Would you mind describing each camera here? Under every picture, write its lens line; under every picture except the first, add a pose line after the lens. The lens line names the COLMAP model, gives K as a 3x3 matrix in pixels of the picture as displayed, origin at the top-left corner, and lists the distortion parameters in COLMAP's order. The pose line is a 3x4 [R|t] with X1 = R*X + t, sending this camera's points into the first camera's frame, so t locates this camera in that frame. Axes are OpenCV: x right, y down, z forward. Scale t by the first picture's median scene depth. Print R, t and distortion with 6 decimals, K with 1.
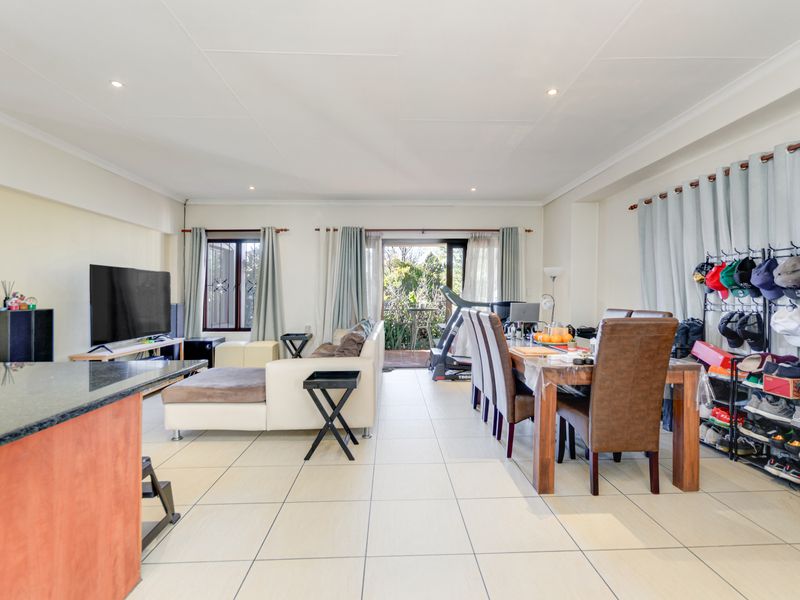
lens RADIAL K [[402.1, 0, 409.3], [0, 402.1, 283.1], [0, 0, 1]] dist [0.000857, 0.000155]
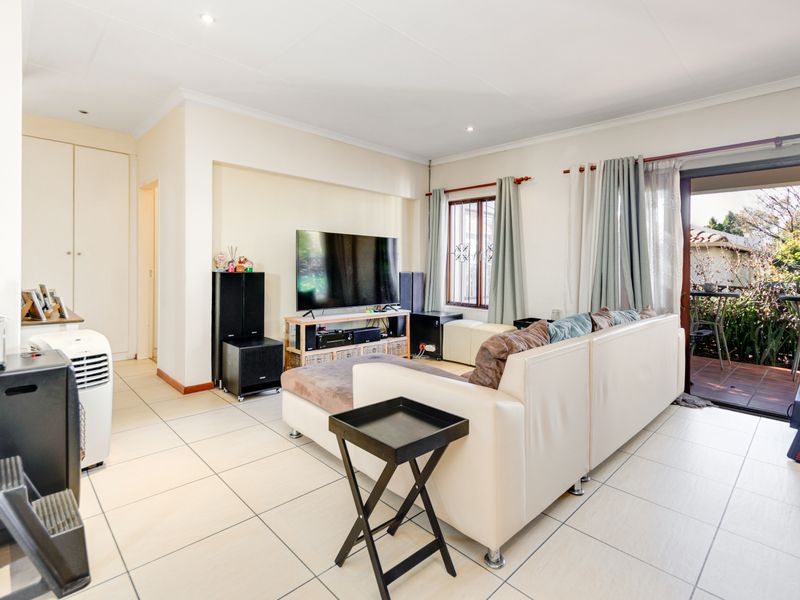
lens RADIAL K [[408.2, 0, 405.6], [0, 408.2, 251.6], [0, 0, 1]] dist [0.002737, 0.000782]
pose [[0.673992, -0.006762, -0.738708, 0.107863], [-0.001639, 0.999942, -0.010648, 0.012577], [0.738737, 0.008387, 0.673942, 0.346780]]
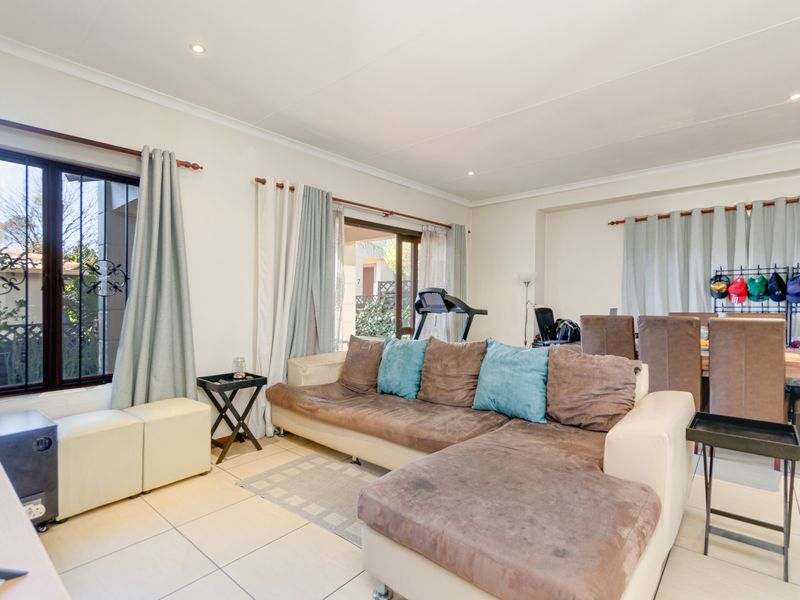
lens RADIAL K [[396.6, 0, 405.1], [0, 396.6, 300.6], [0, 0, 1]] dist [0.001208, 0.000030]
pose [[0.686403, -0.000768, 0.727221, -0.522444], [-0.021232, 0.999552, 0.021095, 0.015962], [-0.726912, -0.029920, 0.686079, 0.510430]]
